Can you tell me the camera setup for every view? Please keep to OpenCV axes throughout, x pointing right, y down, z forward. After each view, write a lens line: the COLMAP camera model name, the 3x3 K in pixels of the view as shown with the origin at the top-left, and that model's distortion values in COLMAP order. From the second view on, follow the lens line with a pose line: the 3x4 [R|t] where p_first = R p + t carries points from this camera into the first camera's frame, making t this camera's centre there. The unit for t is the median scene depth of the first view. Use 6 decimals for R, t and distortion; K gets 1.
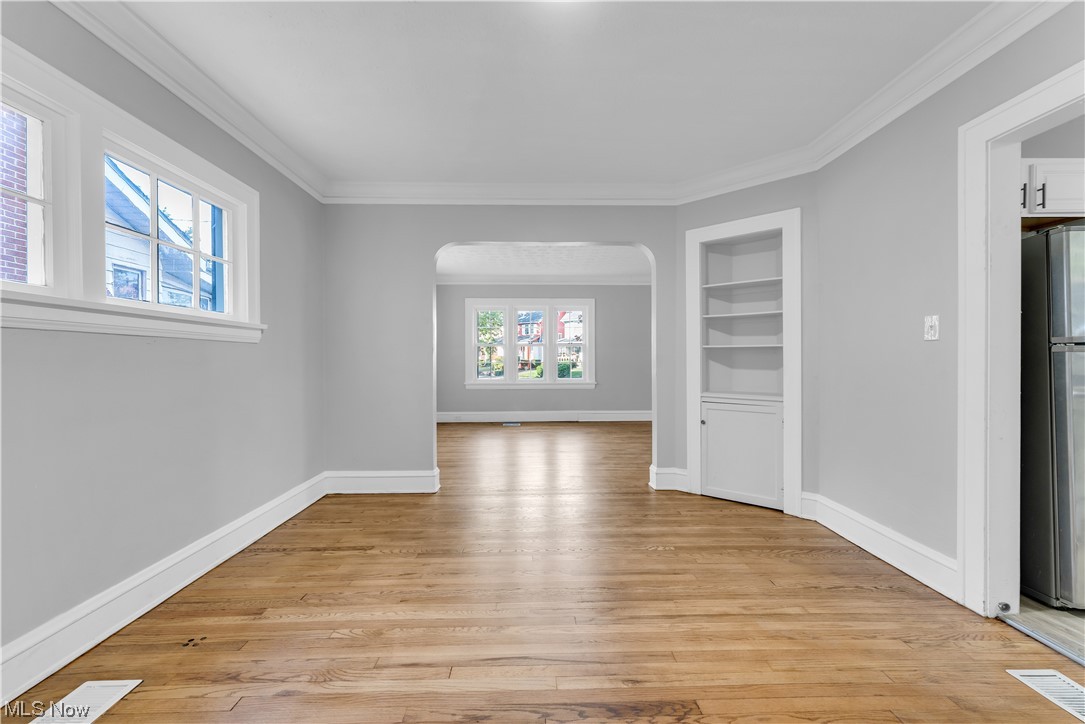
lens RADIAL K [[439.3, 0, 544.8], [0, 439.3, 359.1], [0, 0, 1]] dist [0.003054, -0.001219]
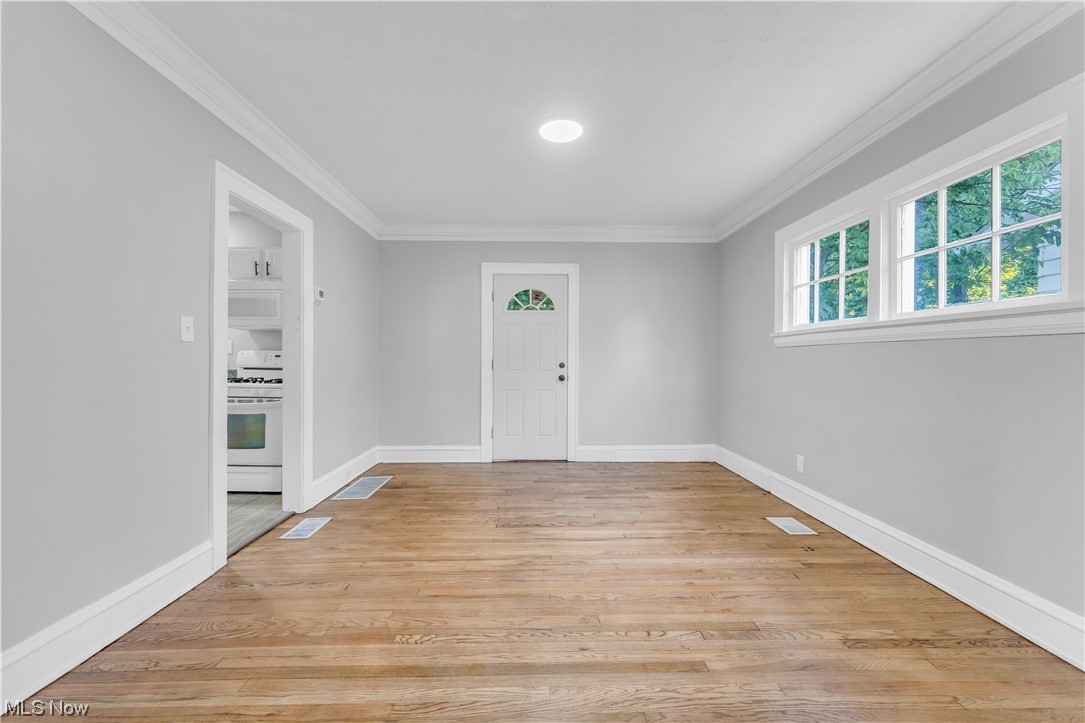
lens RADIAL K [[439.3, 0, 549.2], [0, 439.3, 360.3], [0, 0, 1]] dist [0.003054, -0.001219]
pose [[-0.999987, 0.000995, -0.004946, 0.068896], [0.000987, 0.999998, 0.001557, -0.001231], [0.004947, 0.001552, -0.999987, 1.974804]]
